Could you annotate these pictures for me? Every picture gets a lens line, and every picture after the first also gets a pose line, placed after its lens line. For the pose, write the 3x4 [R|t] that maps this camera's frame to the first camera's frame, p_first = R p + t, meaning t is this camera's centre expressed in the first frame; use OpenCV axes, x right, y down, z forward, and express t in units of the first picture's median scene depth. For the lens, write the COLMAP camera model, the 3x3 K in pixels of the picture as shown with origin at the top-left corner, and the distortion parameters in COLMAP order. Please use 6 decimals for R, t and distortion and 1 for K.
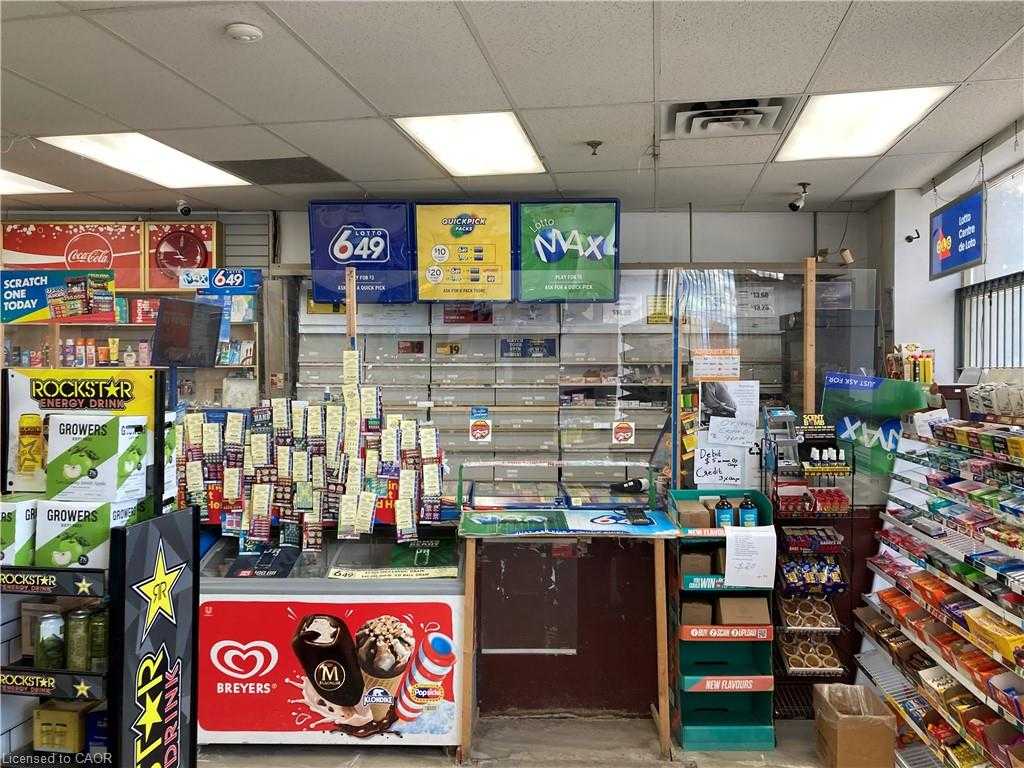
lens RADIAL K [[839.3, 0, 514.8], [0, 839.3, 375.8], [0, 0, 1]] dist [0.015032, 0.000668]
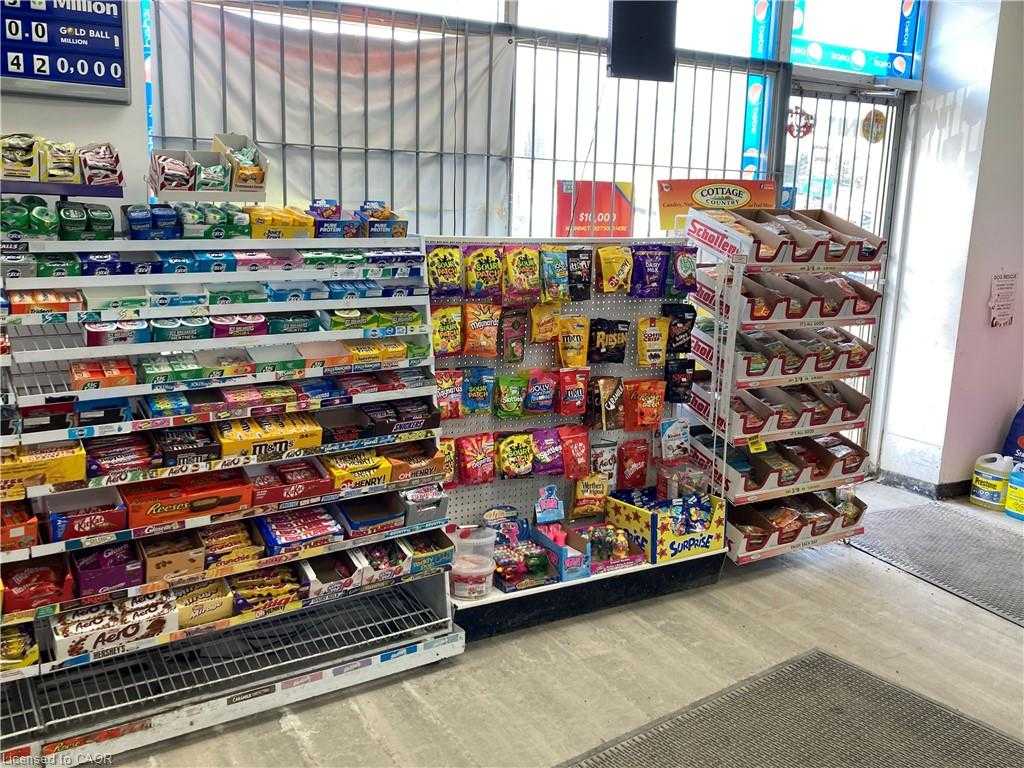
lens RADIAL K [[933.1, 0, 512.0], [0, 933.1, 384.0], [0, 0, 1]] dist [0.078822, -0.111153]
pose [[-0.634386, -0.170224, 0.754041, -0.269672], [-0.022535, 0.979111, 0.202074, 0.036029], [-0.772688, 0.111200, -0.624970, 0.917384]]
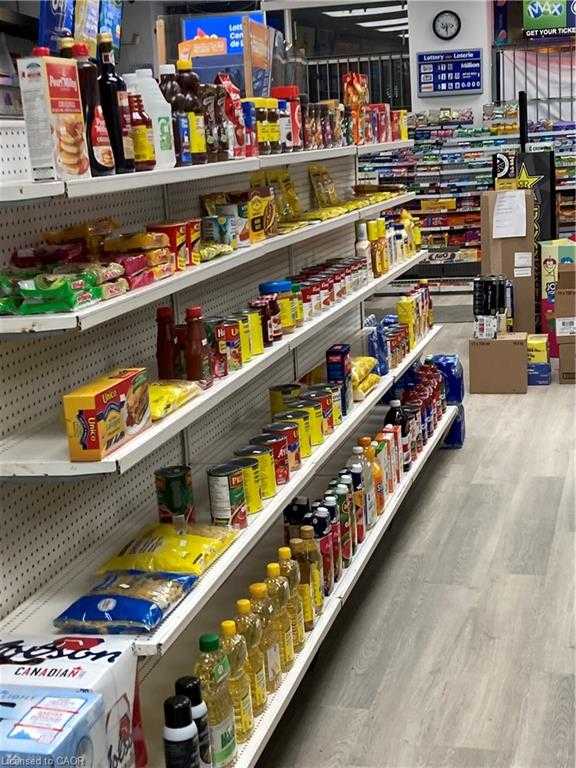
lens RADIAL K [[1252.6, 0, 288.0], [0, 1252.6, 384.0], [0, 0, 1]] dist [0.048809, -0.049821]
pose [[0.088551, -0.200394, 0.975705, -2.736605], [0.067331, 0.978517, 0.194861, 0.041309], [-0.993793, 0.048440, 0.100141, 0.859578]]
